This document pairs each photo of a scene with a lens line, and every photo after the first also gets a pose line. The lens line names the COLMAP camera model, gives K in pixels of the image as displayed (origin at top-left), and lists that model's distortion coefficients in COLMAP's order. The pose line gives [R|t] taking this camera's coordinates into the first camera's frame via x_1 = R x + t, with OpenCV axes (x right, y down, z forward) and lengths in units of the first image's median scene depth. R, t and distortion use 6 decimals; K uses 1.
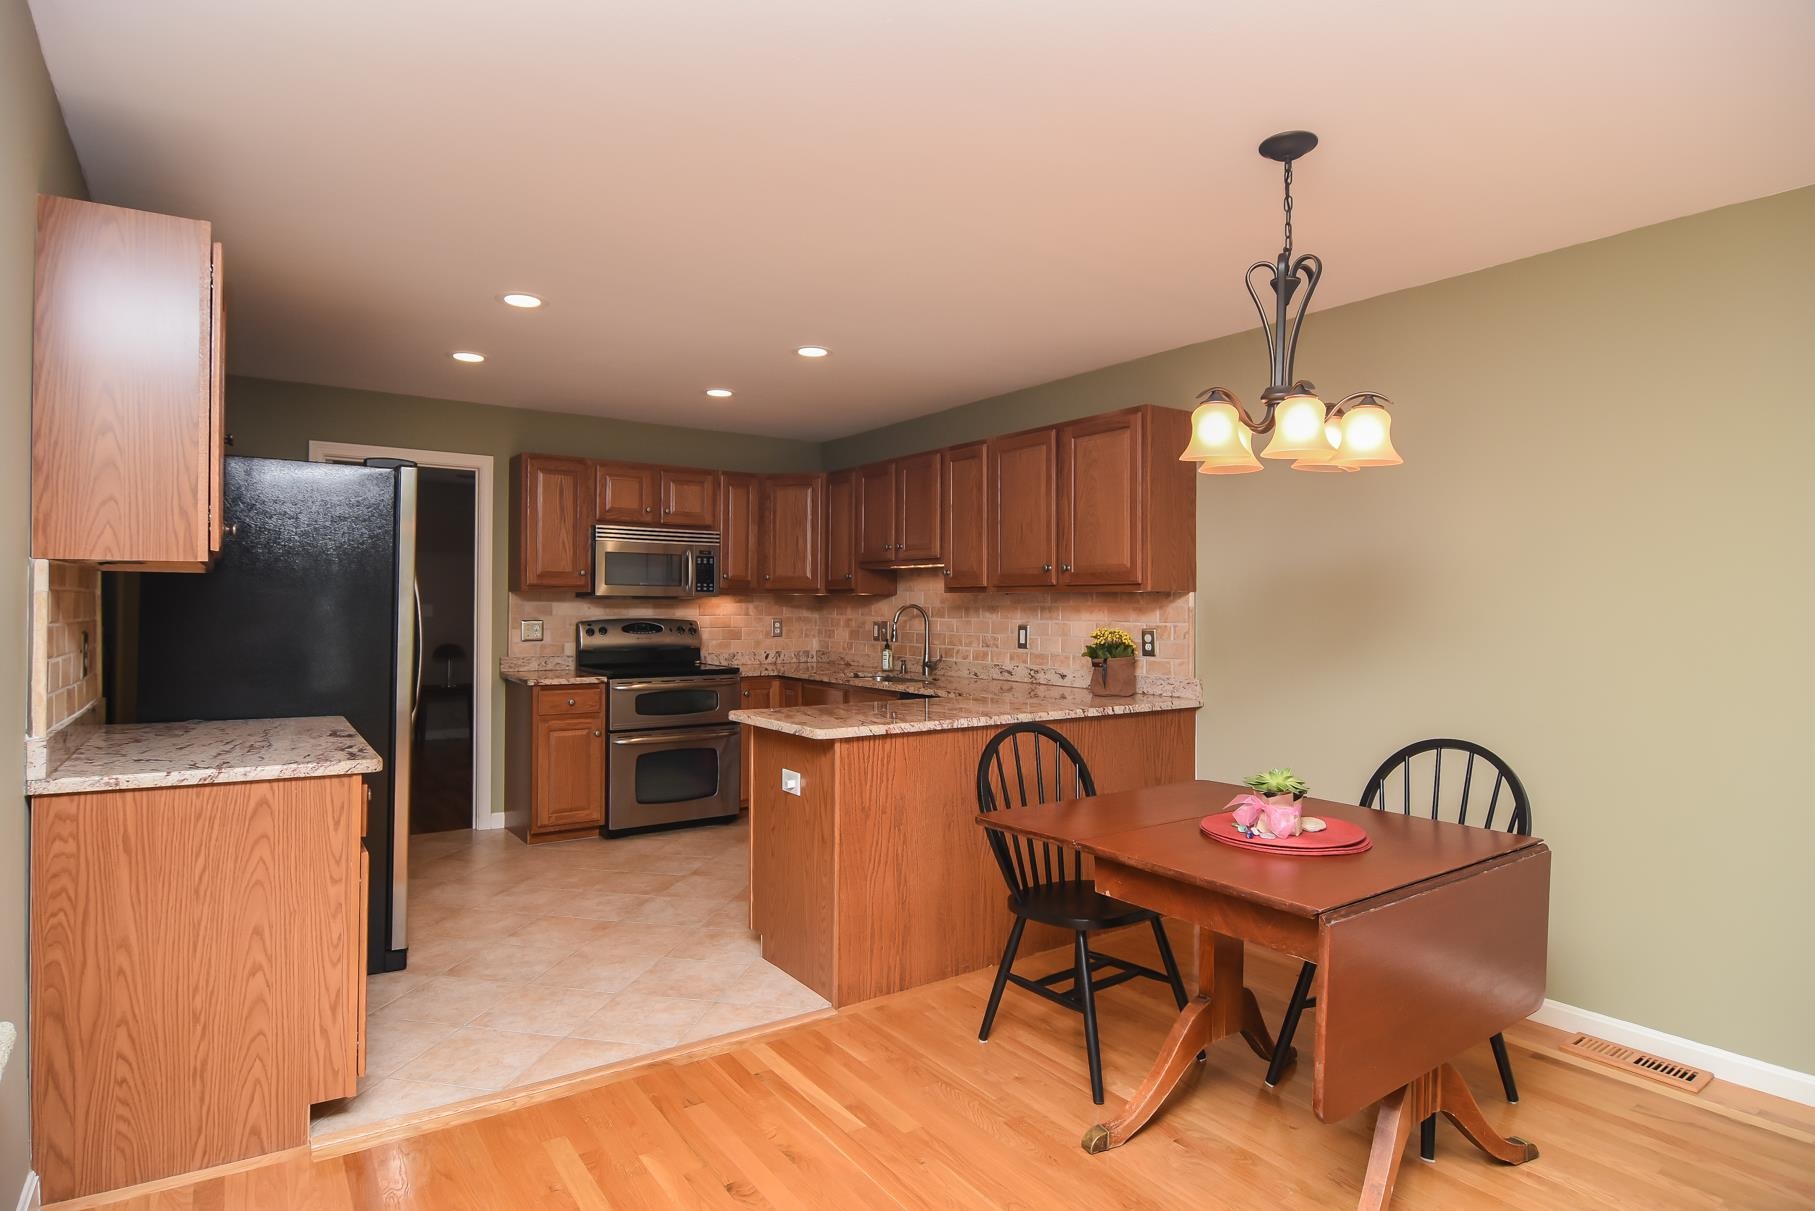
lens RADIAL K [[970.8, 0, 895.1], [0, 970.8, 611.8], [0, 0, 1]] dist [-0.014527, -0.001855]
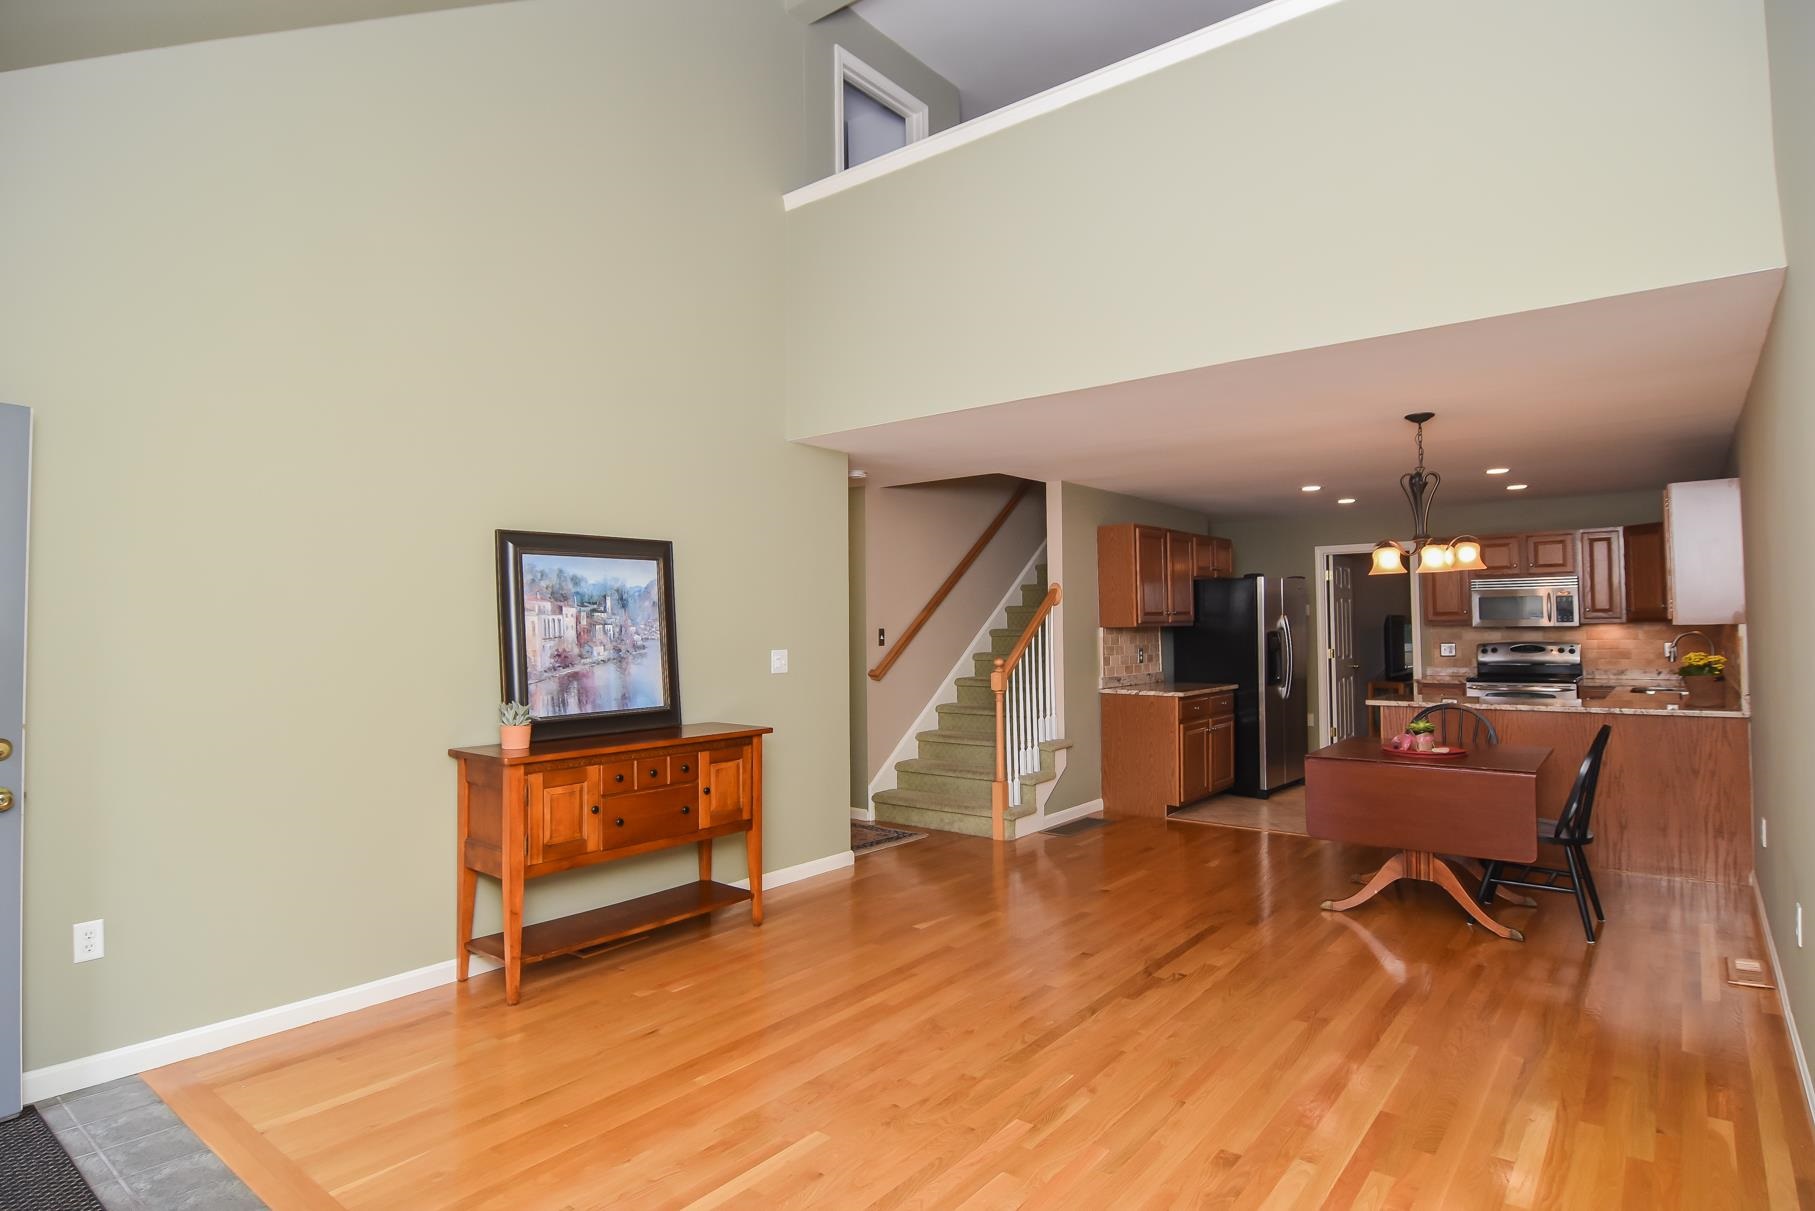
lens RADIAL K [[970.8, 0, 906.6], [0, 970.8, 605.8], [0, 0, 1]] dist [-0.014527, -0.001855]
pose [[0.287749, -0.031891, -0.957175, 0.870009], [0.009463, 0.999491, -0.030456, -0.012207], [0.957659, -0.000294, 0.287905, -0.271957]]
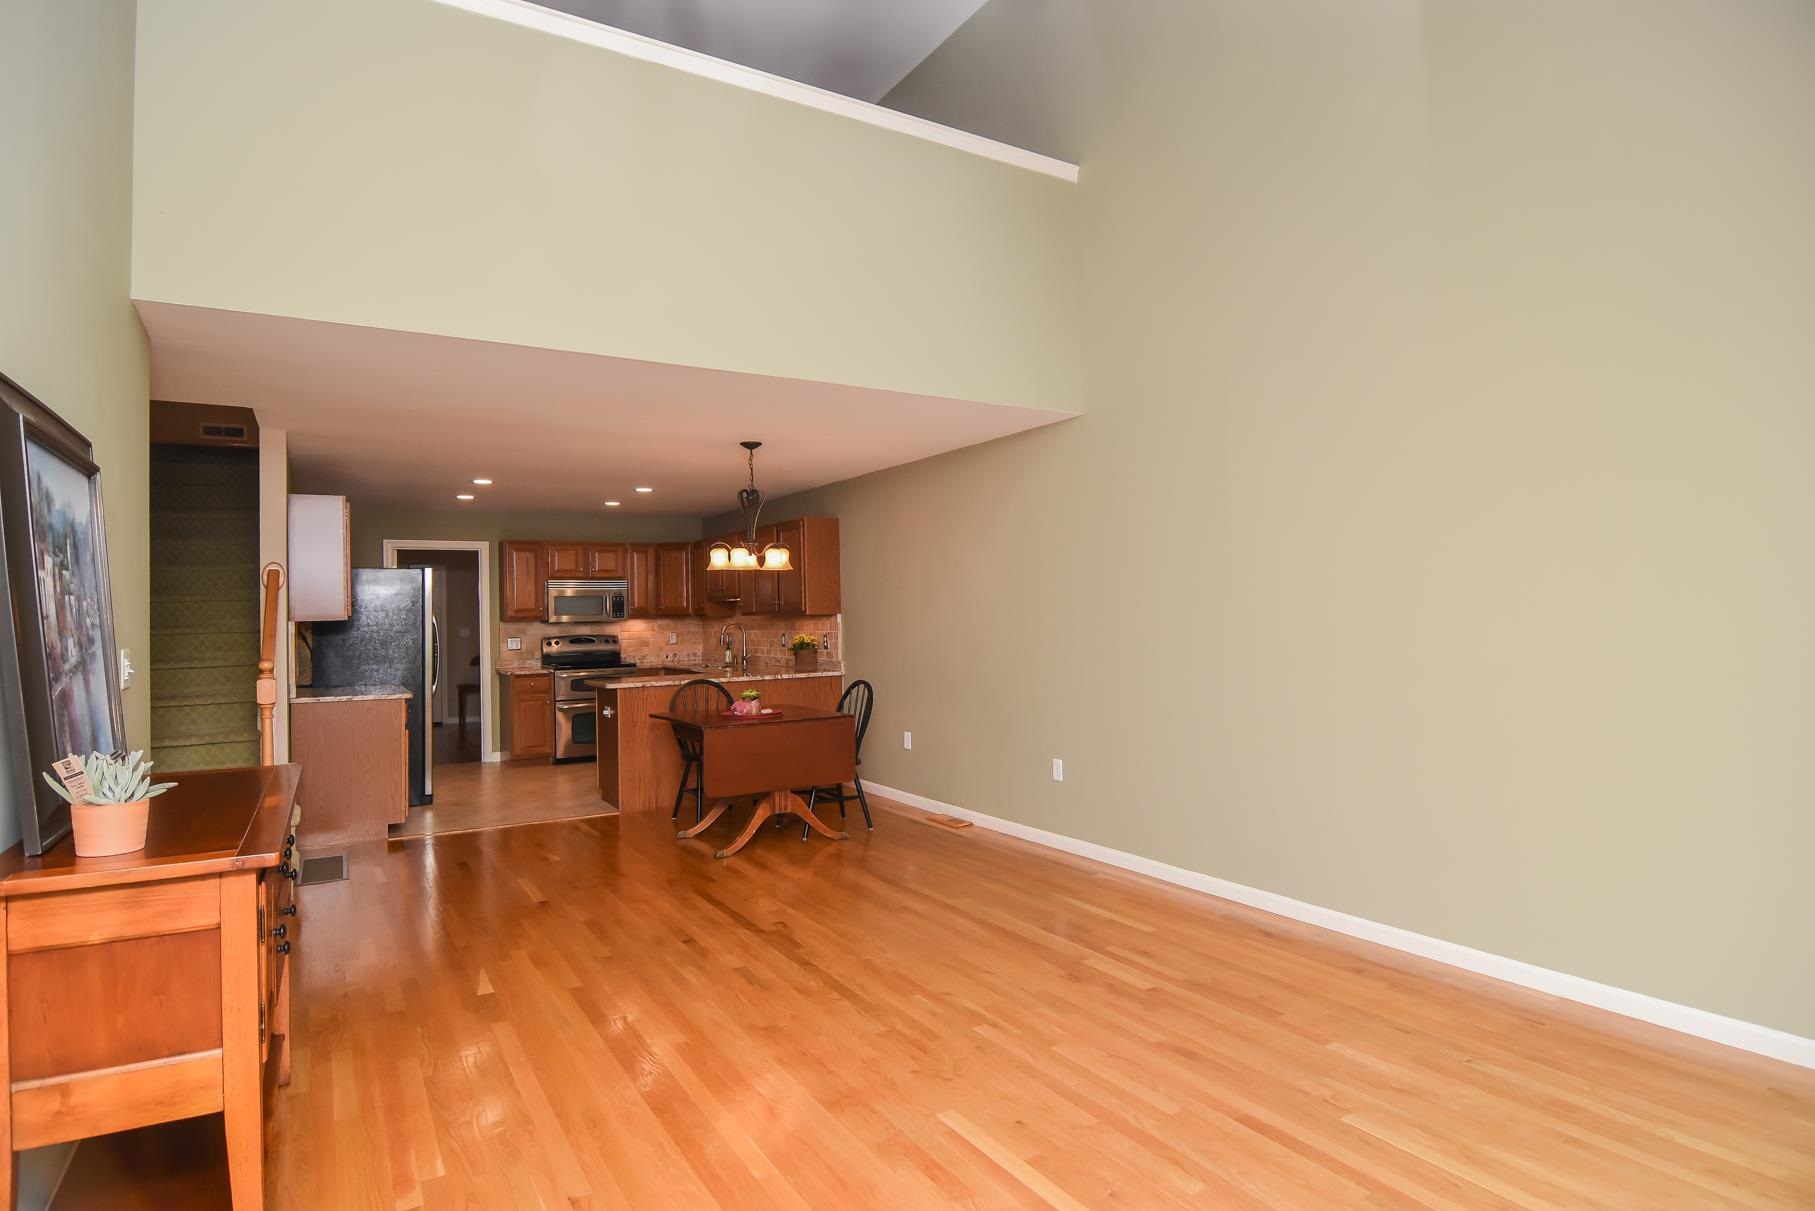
lens RADIAL K [[970.8, 0, 899.7], [0, 970.8, 607.6], [0, 0, 1]] dist [-0.014527, -0.001855]
pose [[0.997996, -0.026706, -0.057366, 0.397857], [0.026021, 0.999581, -0.012659, -0.004595], [0.057680, 0.011141, 0.998273, -0.649959]]
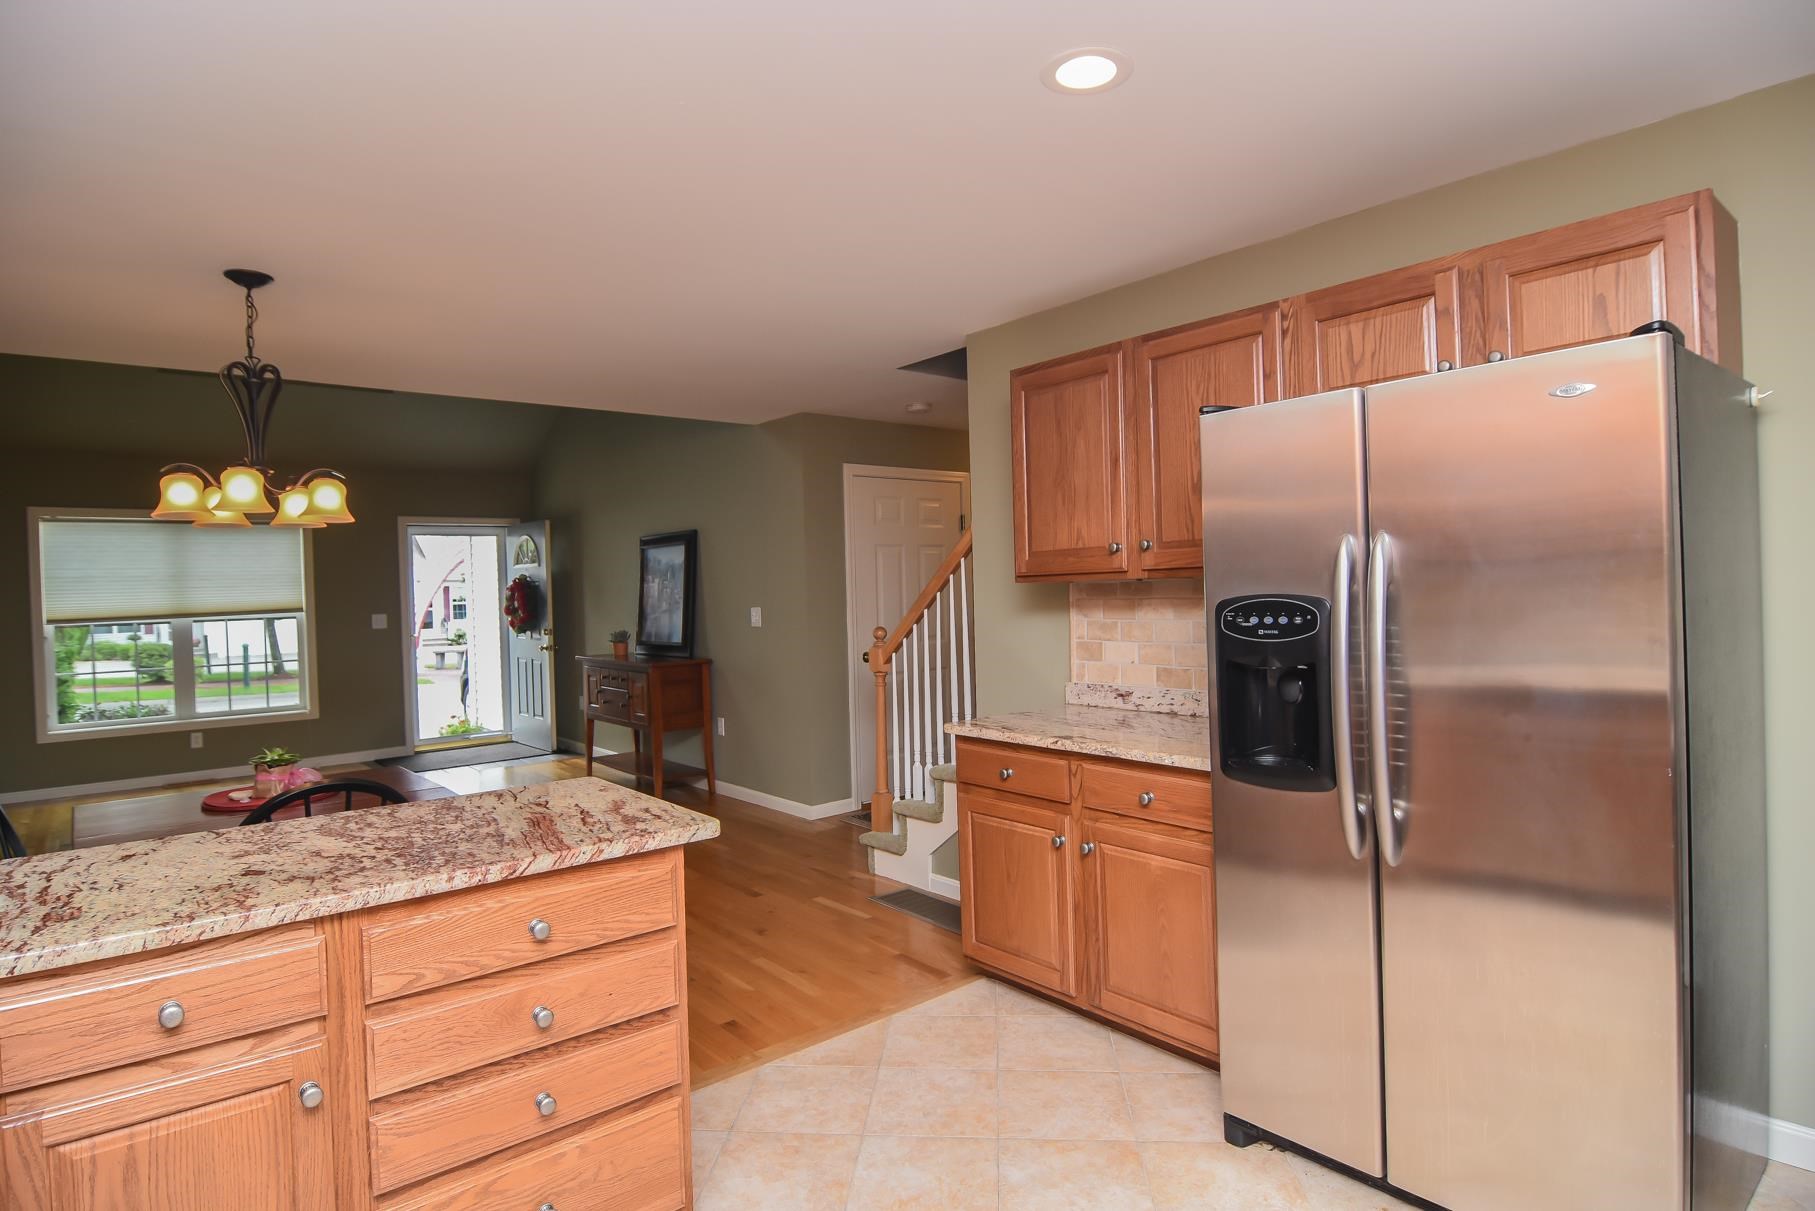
lens RADIAL K [[970.8, 0, 903.0], [0, 970.8, 593.9], [0, 0, 1]] dist [-0.014527, -0.001855]
pose [[-0.994838, 0.019485, -0.099585, -0.143143], [0.018866, 0.999796, 0.007160, -0.019716], [0.099704, 0.005244, -0.995003, 1.015614]]
